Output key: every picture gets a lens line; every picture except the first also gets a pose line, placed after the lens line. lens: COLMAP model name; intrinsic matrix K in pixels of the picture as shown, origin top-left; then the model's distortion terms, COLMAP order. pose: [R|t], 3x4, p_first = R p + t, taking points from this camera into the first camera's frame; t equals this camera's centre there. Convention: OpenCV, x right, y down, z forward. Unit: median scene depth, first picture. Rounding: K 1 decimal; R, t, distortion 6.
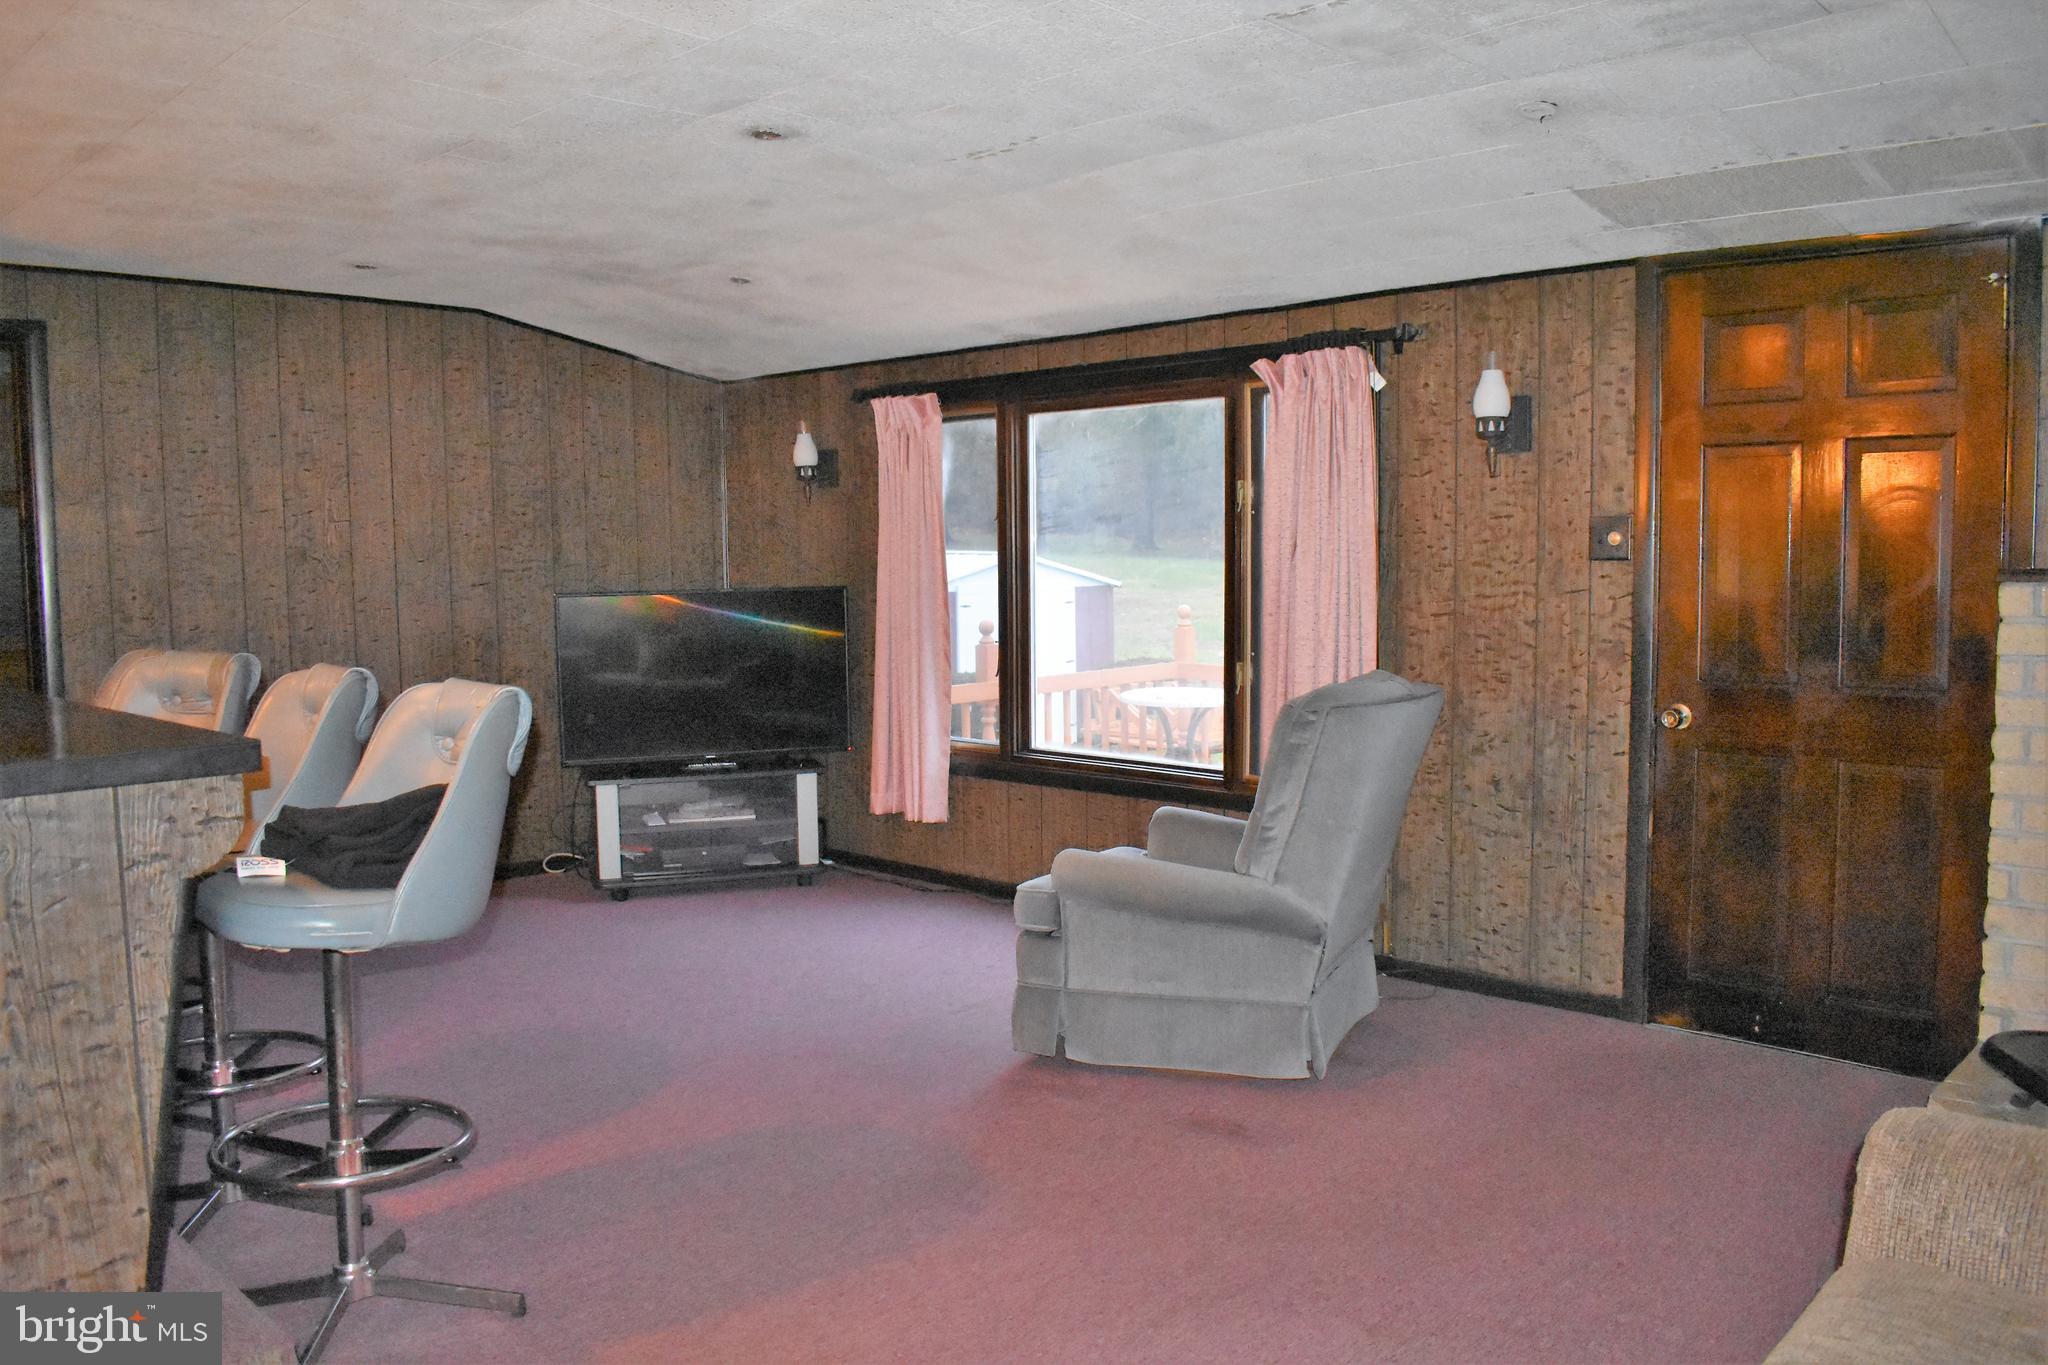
lens RADIAL K [[1604.2, 0, 1024.0], [0, 1604.2, 682.5], [0, 0, 1]] dist [-0.097269, 0.016911]
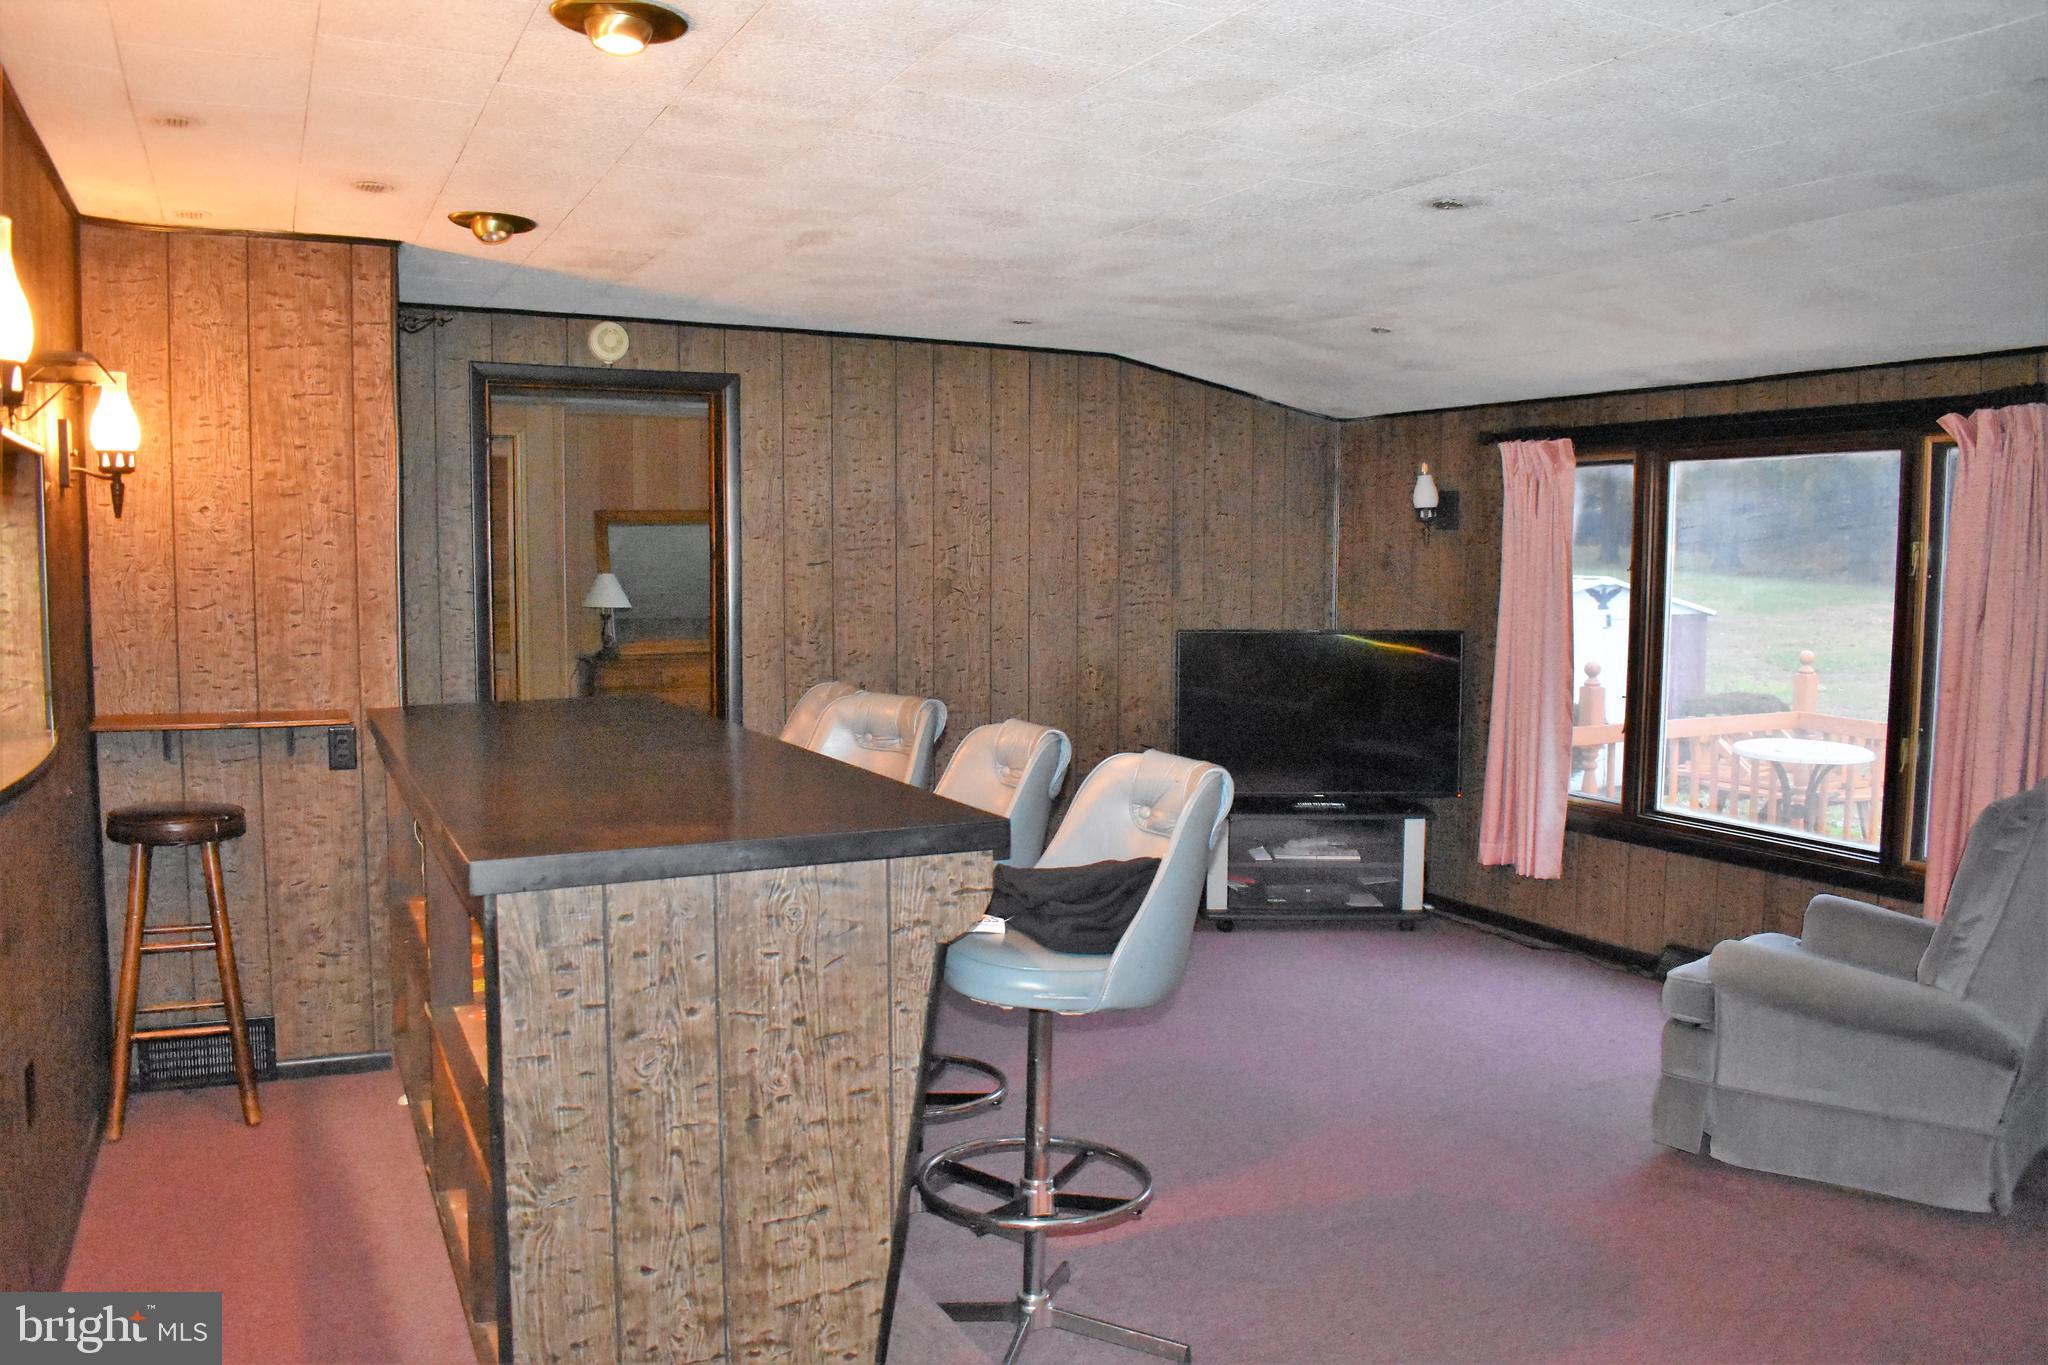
lens RADIAL K [[1604.2, 0, 1024.0], [0, 1604.2, 682.5], [0, 0, 1]] dist [-0.097269, 0.016911]
pose [[0.942652, 0.044538, -0.330793, -0.051798], [-0.044936, 0.998969, 0.006448, -0.028987], [0.330739, 0.008786, 0.943681, -0.017761]]
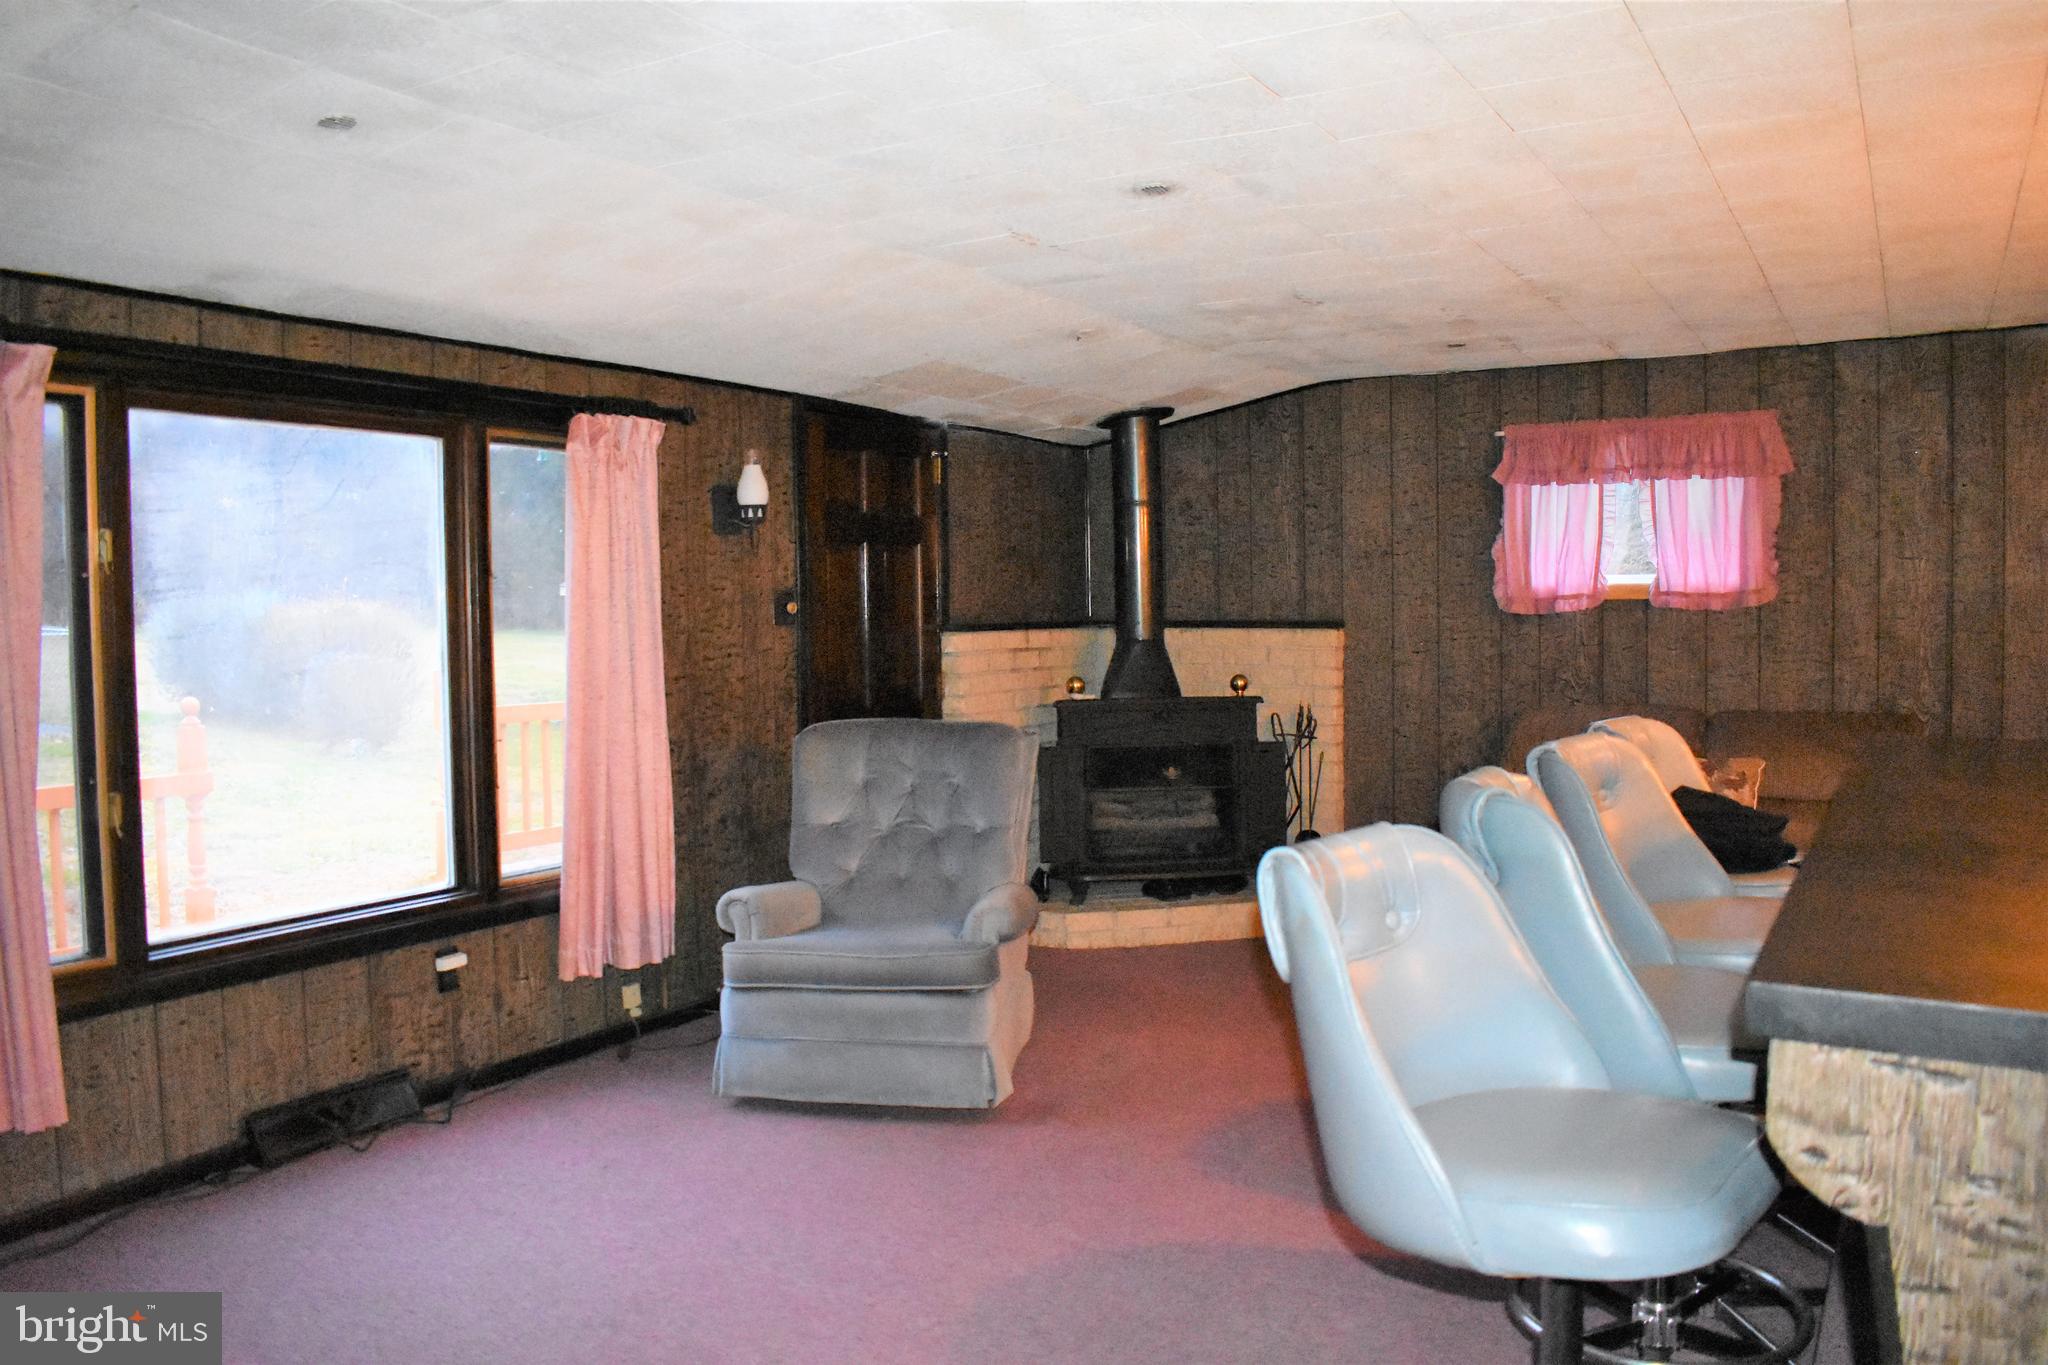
lens RADIAL K [[1604.2, 0, 1024.0], [0, 1604.2, 682.5], [0, 0, 1]] dist [-0.097269, 0.016911]
pose [[-0.253639, -0.045851, 0.966212, -0.799066], [0.080962, 0.994365, 0.068440, -0.089552], [-0.963905, 0.095586, -0.248497, 0.984626]]
